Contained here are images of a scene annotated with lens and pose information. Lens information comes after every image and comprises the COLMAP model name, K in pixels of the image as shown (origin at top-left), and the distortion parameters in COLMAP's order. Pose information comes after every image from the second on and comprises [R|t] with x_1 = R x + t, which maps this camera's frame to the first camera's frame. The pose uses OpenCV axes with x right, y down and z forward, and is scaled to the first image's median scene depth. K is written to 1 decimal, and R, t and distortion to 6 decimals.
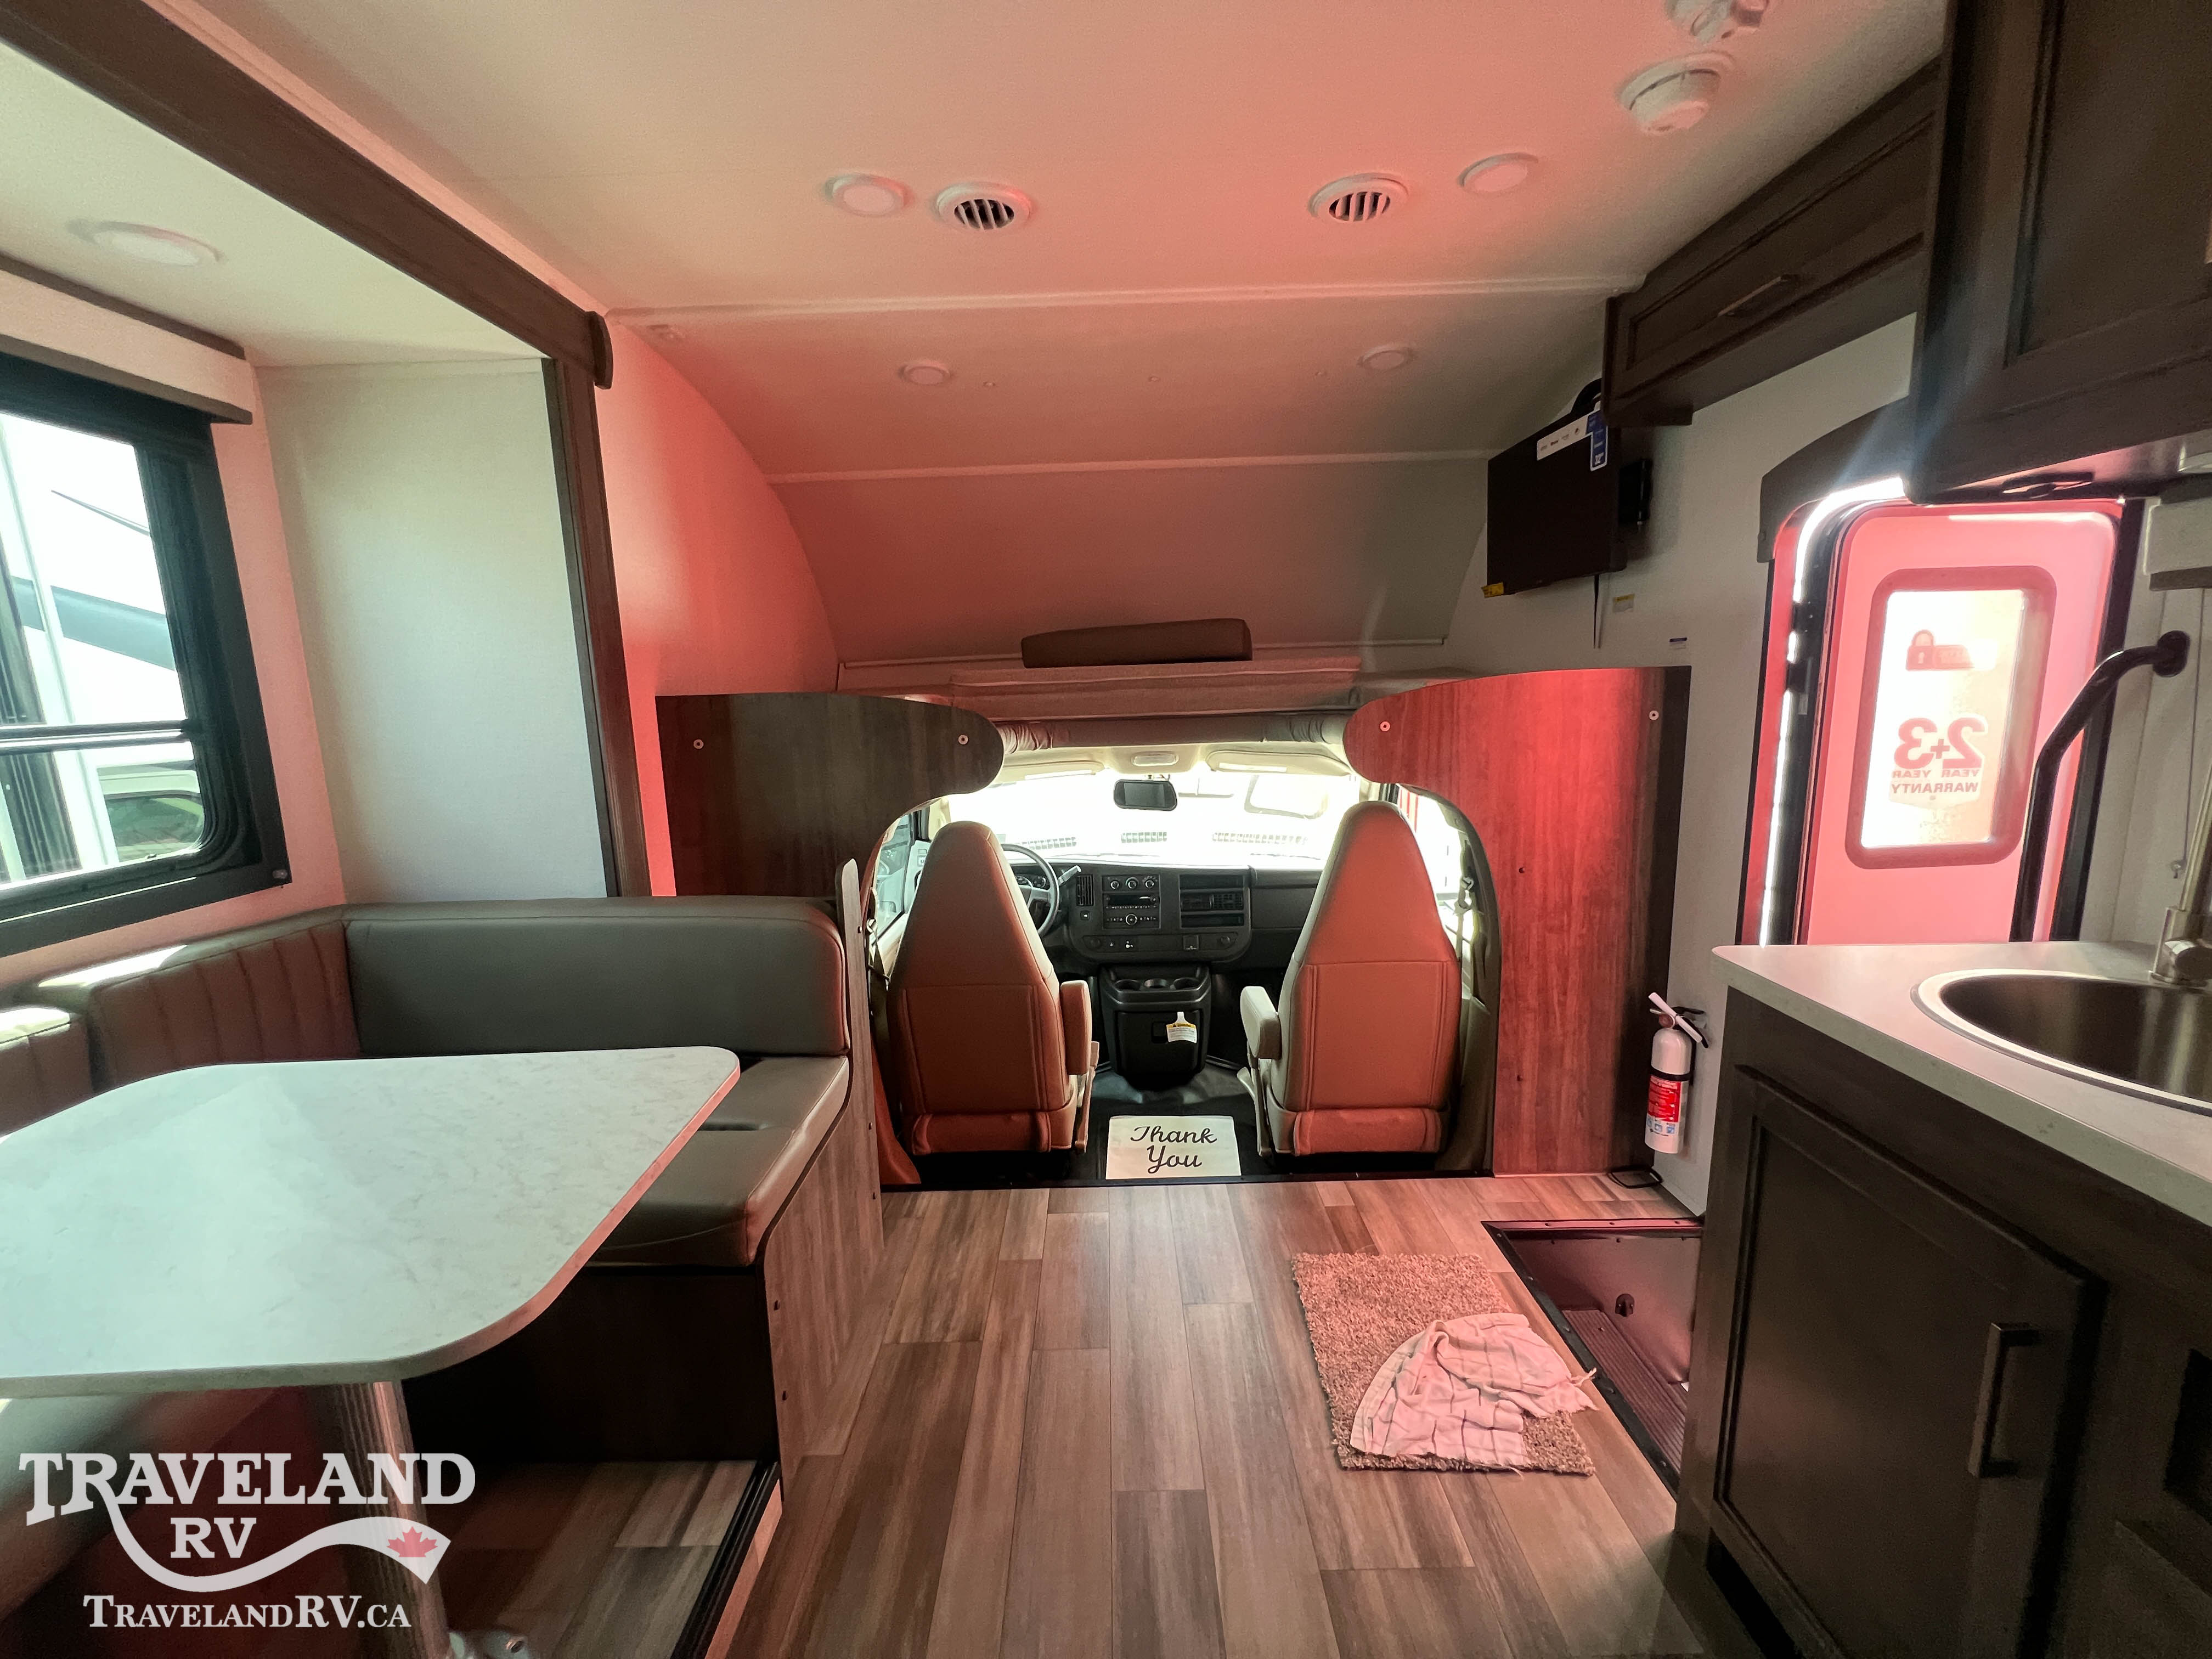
lens RADIAL K [[892.9, 0, 1106.0], [0, 892.9, 829.5], [0, 0, 1]] dist [0.002450, 0.000095]
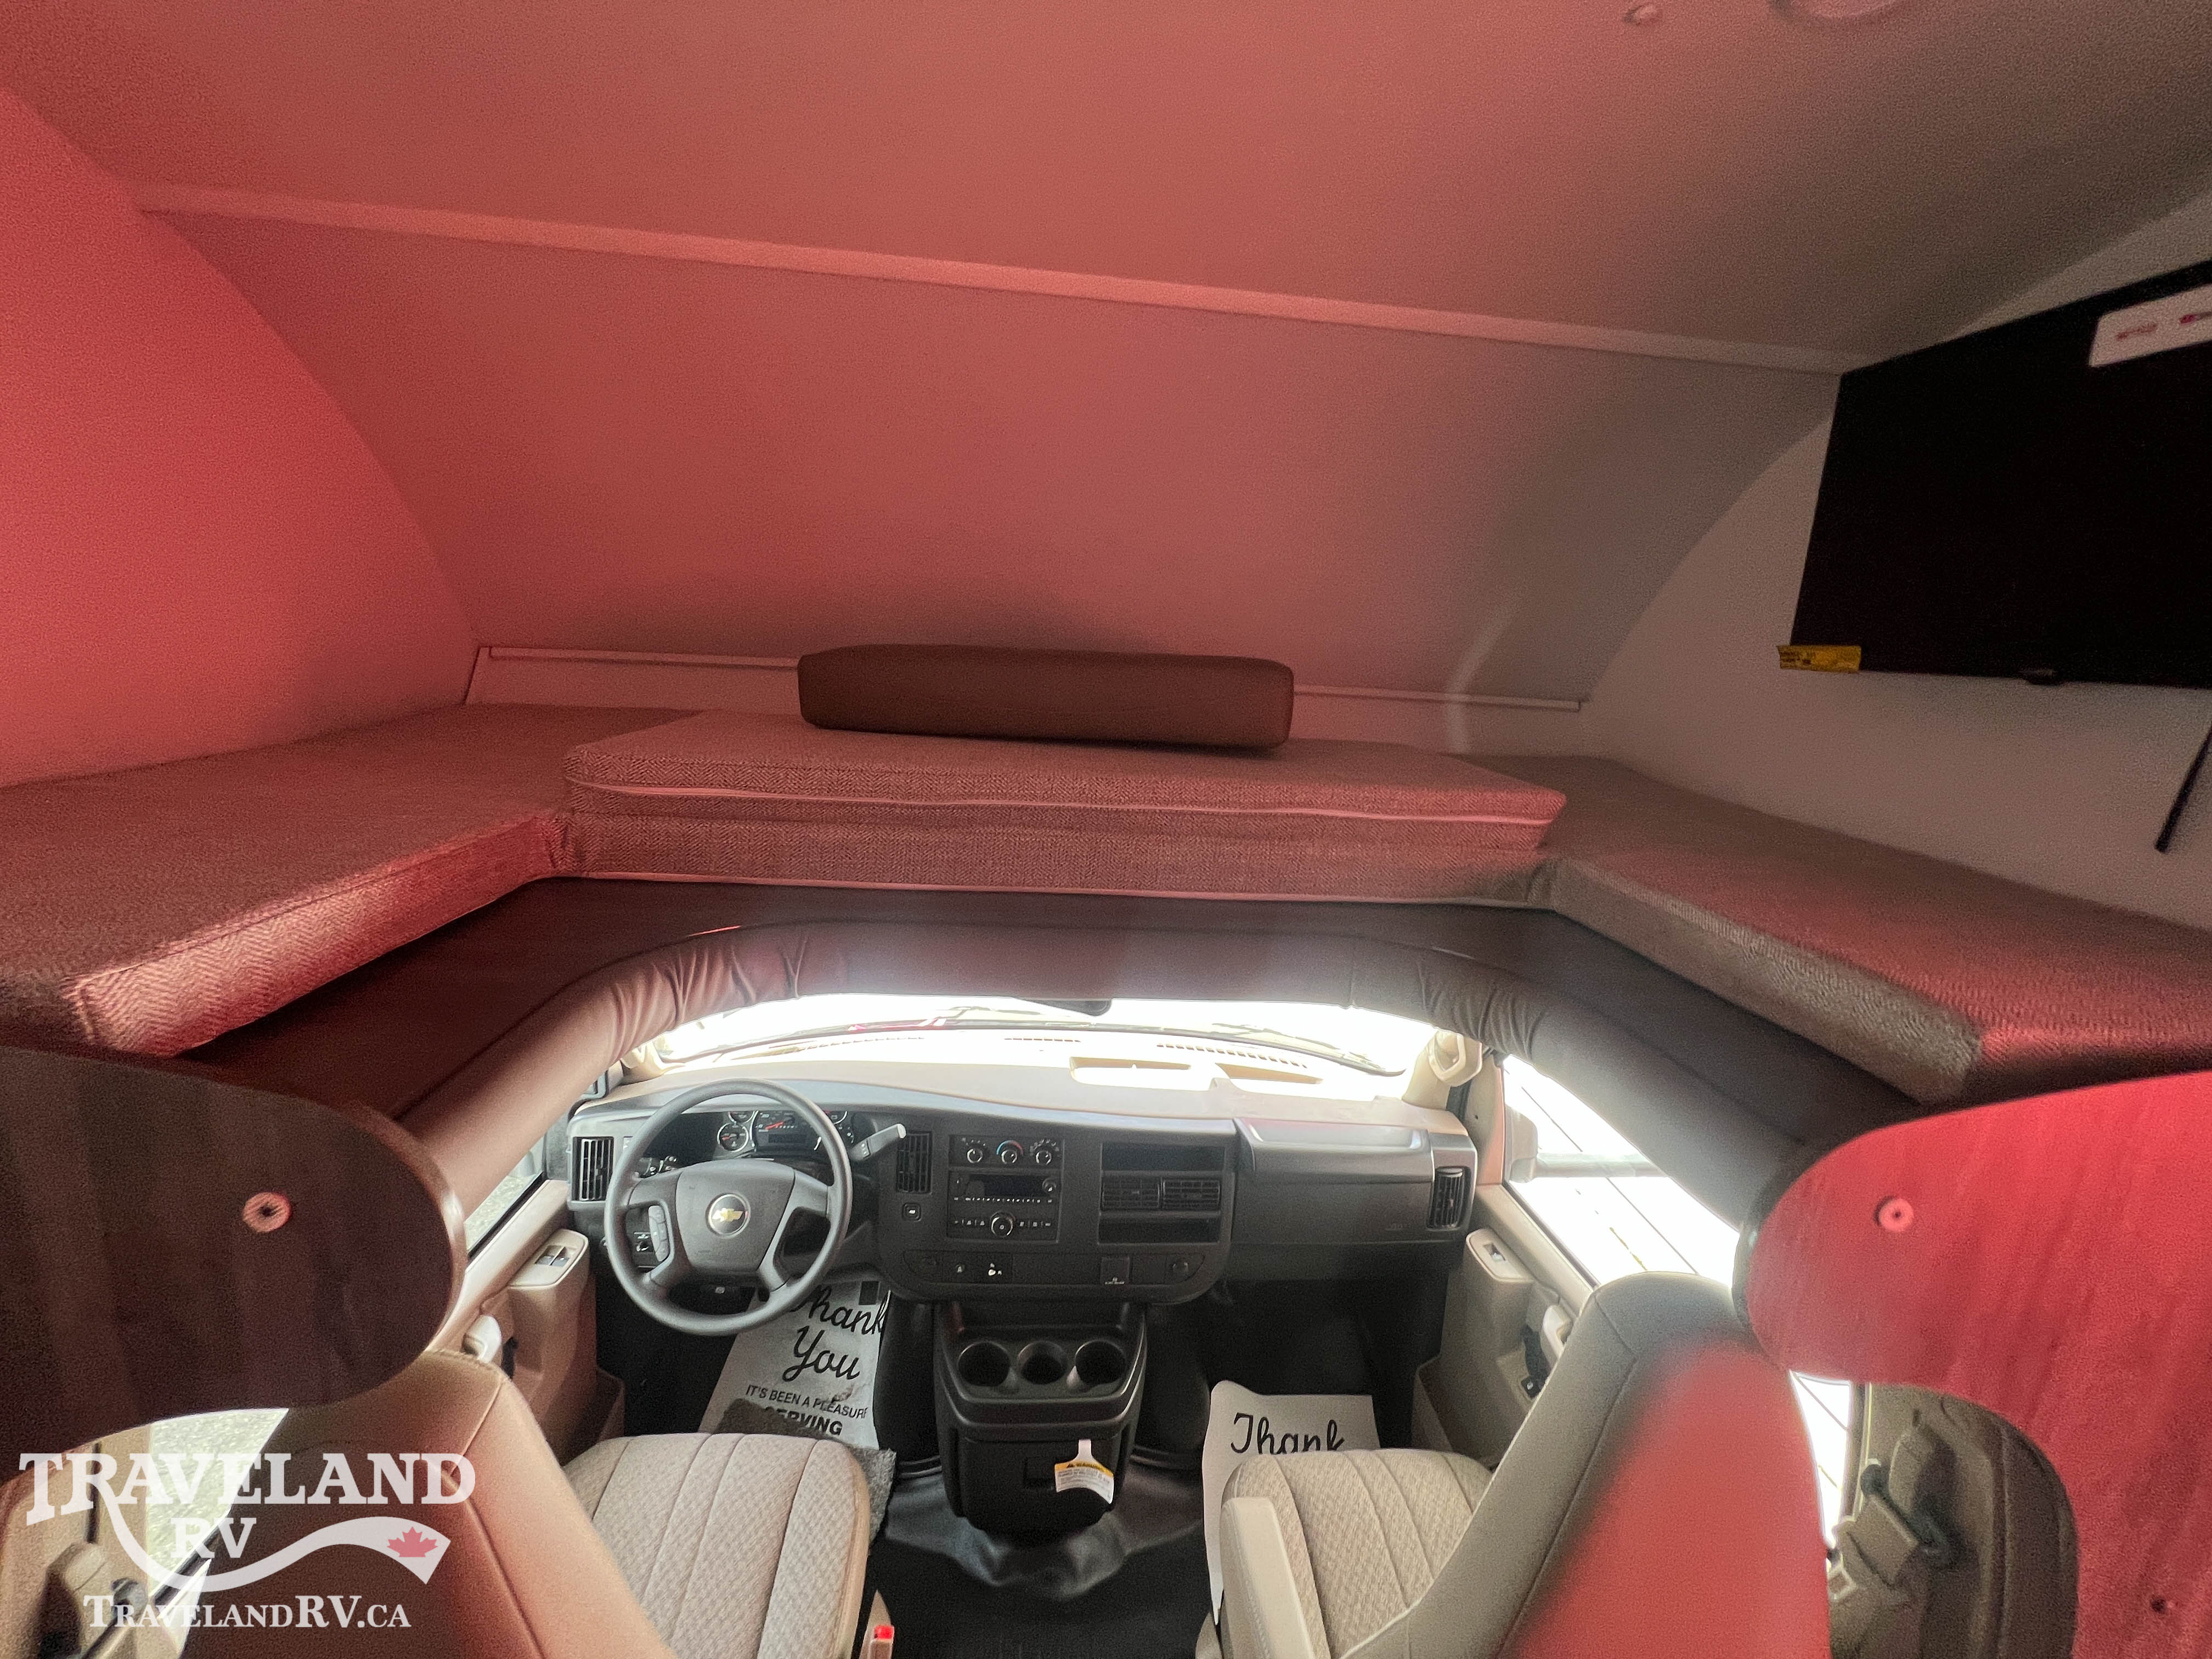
lens RADIAL K [[892.9, 0, 1106.0], [0, 892.9, 829.5], [0, 0, 1]] dist [0.002450, 0.000095]
pose [[0.992124, 0.072533, 0.102126, 0.019807], [-0.078189, 0.995555, 0.052509, -0.161434], [-0.097864, -0.060081, 0.993385, 0.524674]]
